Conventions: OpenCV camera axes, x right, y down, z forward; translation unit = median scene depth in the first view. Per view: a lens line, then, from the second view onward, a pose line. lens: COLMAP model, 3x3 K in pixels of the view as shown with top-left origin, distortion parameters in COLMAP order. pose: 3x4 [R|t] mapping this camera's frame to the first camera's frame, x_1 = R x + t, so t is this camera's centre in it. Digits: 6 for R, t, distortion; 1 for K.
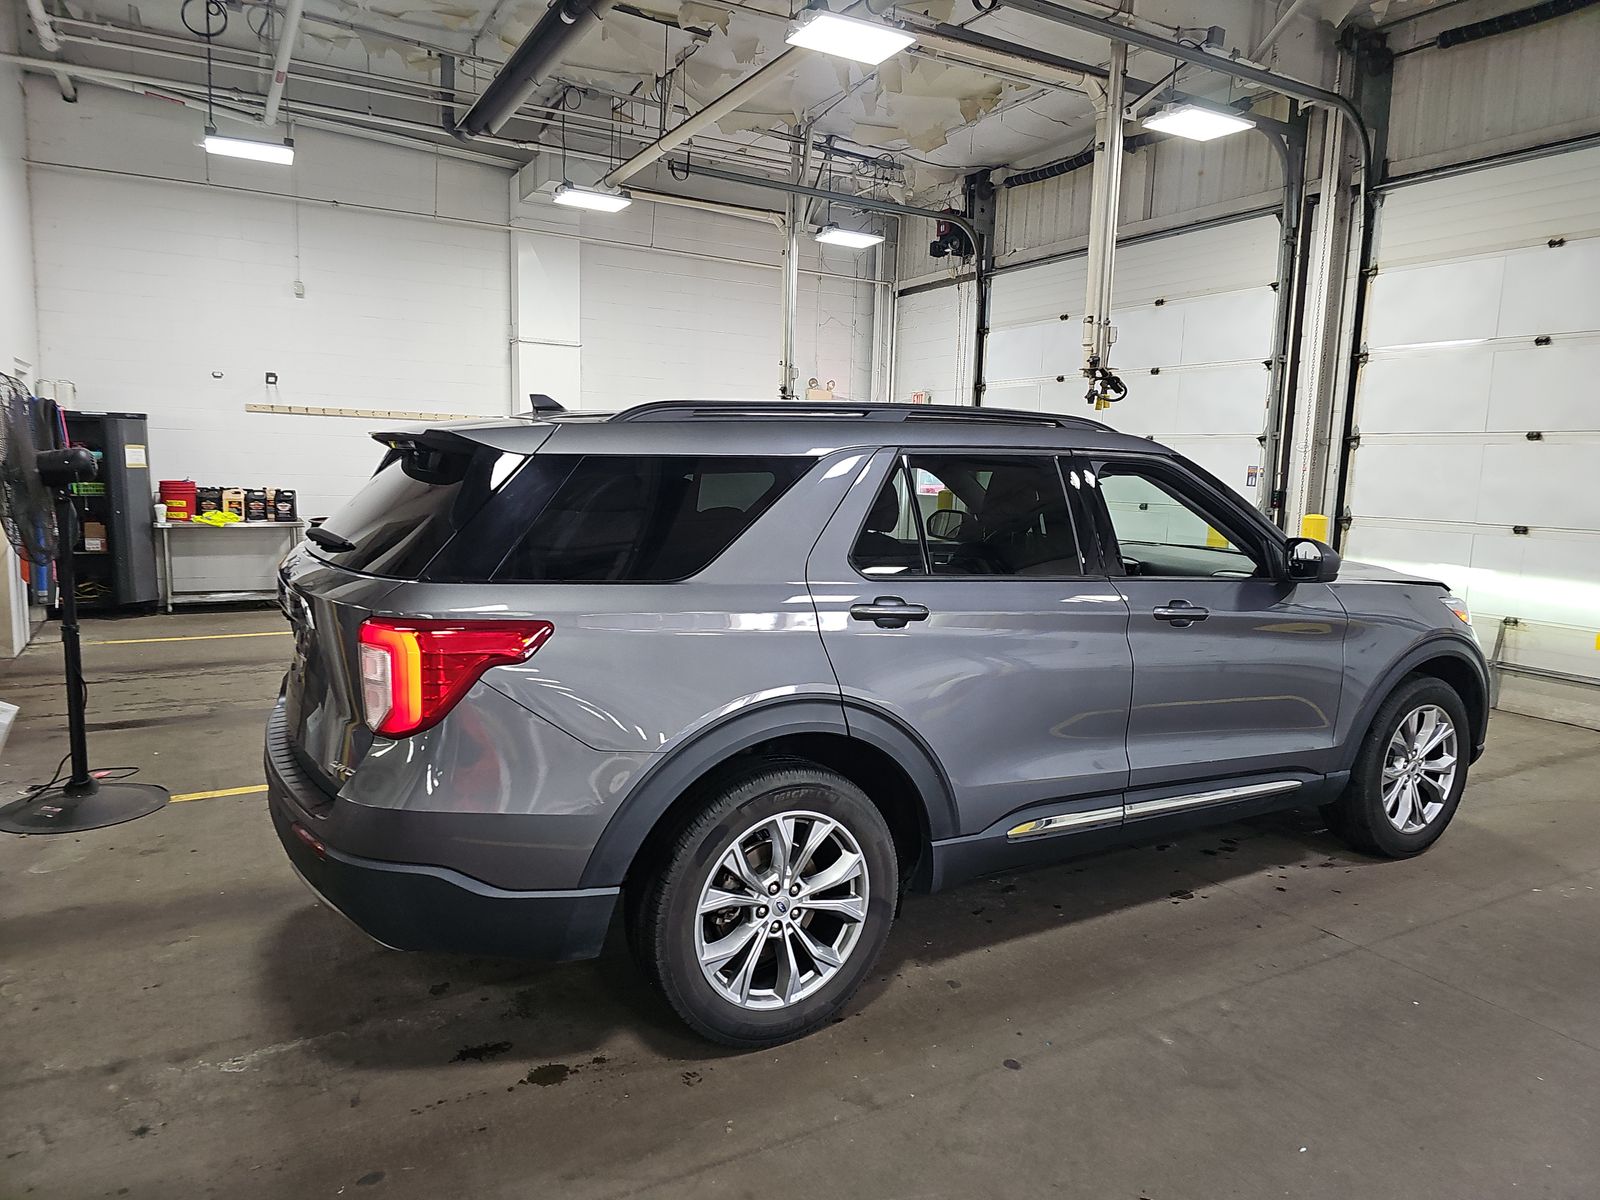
lens RADIAL K [[1056.7, 0, 807.0], [0, 1056.7, 605.8], [0, 0, 1]] dist [0.049293, -0.045343]
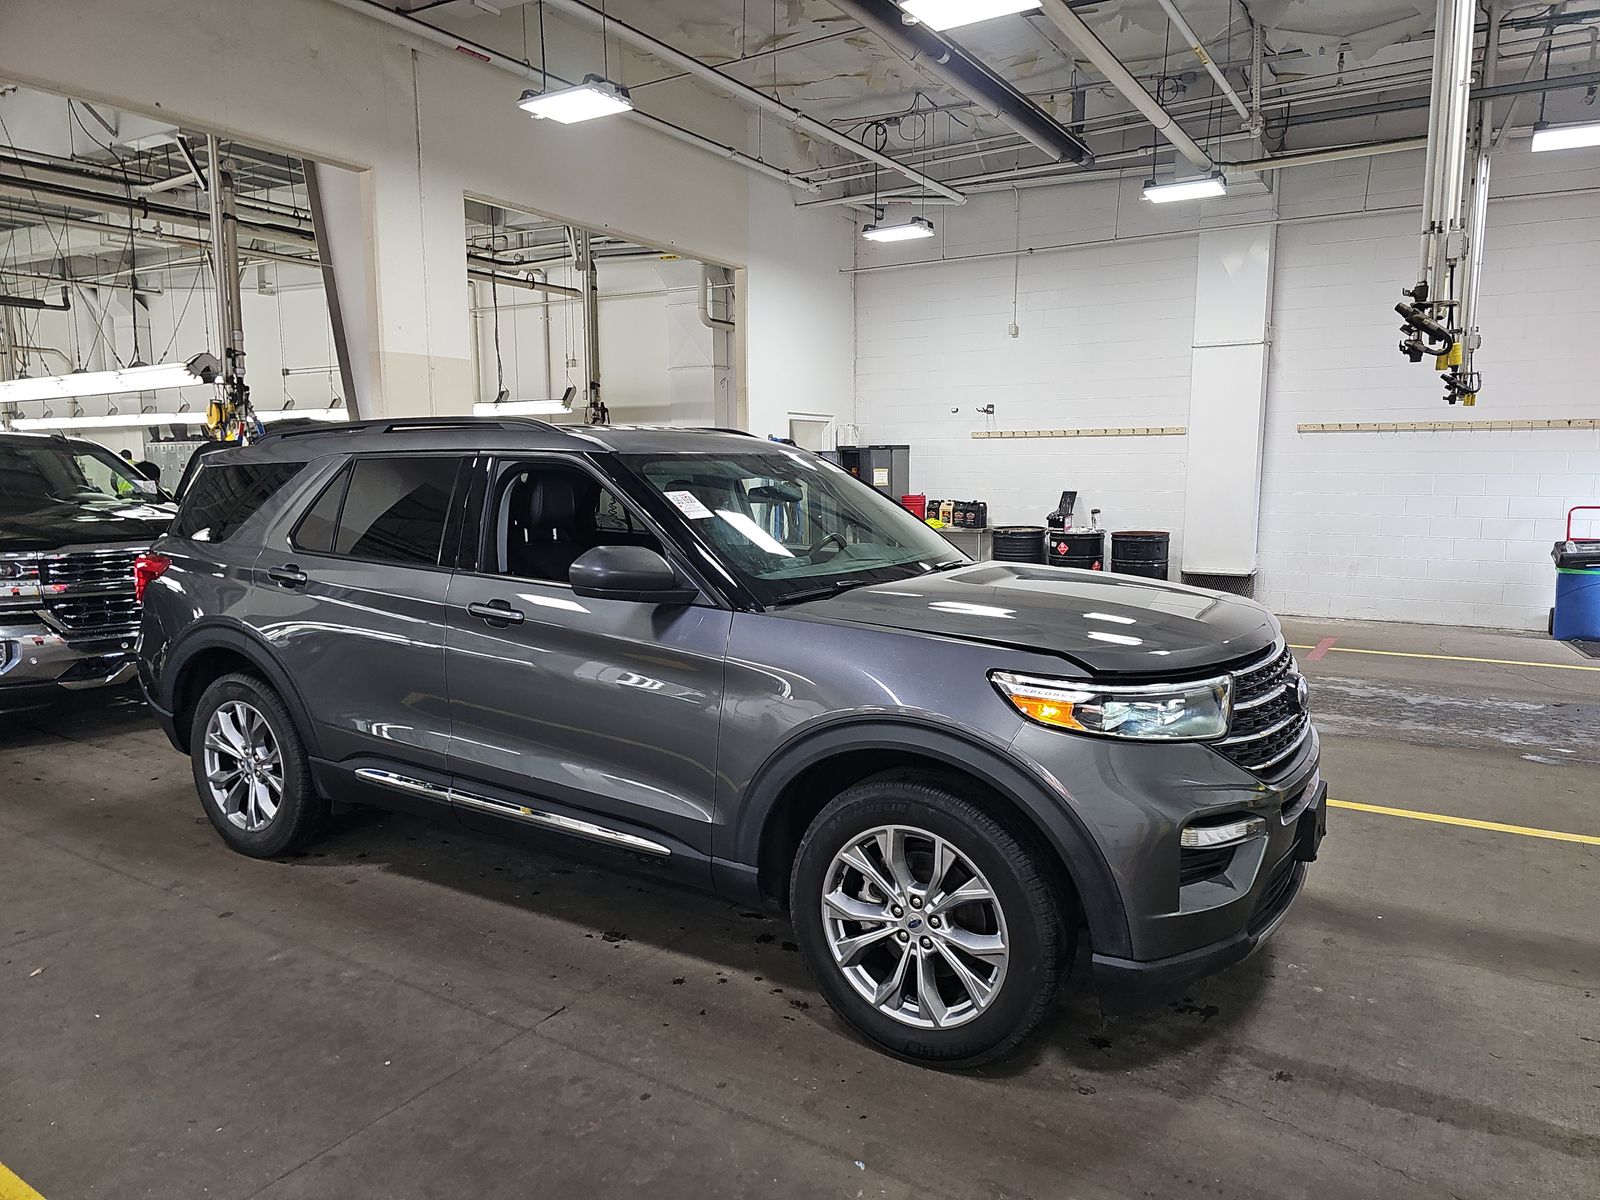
lens RADIAL K [[1056.7, 0, 807.0], [0, 1056.7, 605.8], [0, 0, 1]] dist [0.049293, -0.045343]
pose [[0.464026, 0.087547, -0.881485, 1.196822], [-0.103574, 0.993641, 0.044164, -0.064043], [0.879746, 0.070806, 0.470143, 0.700320]]
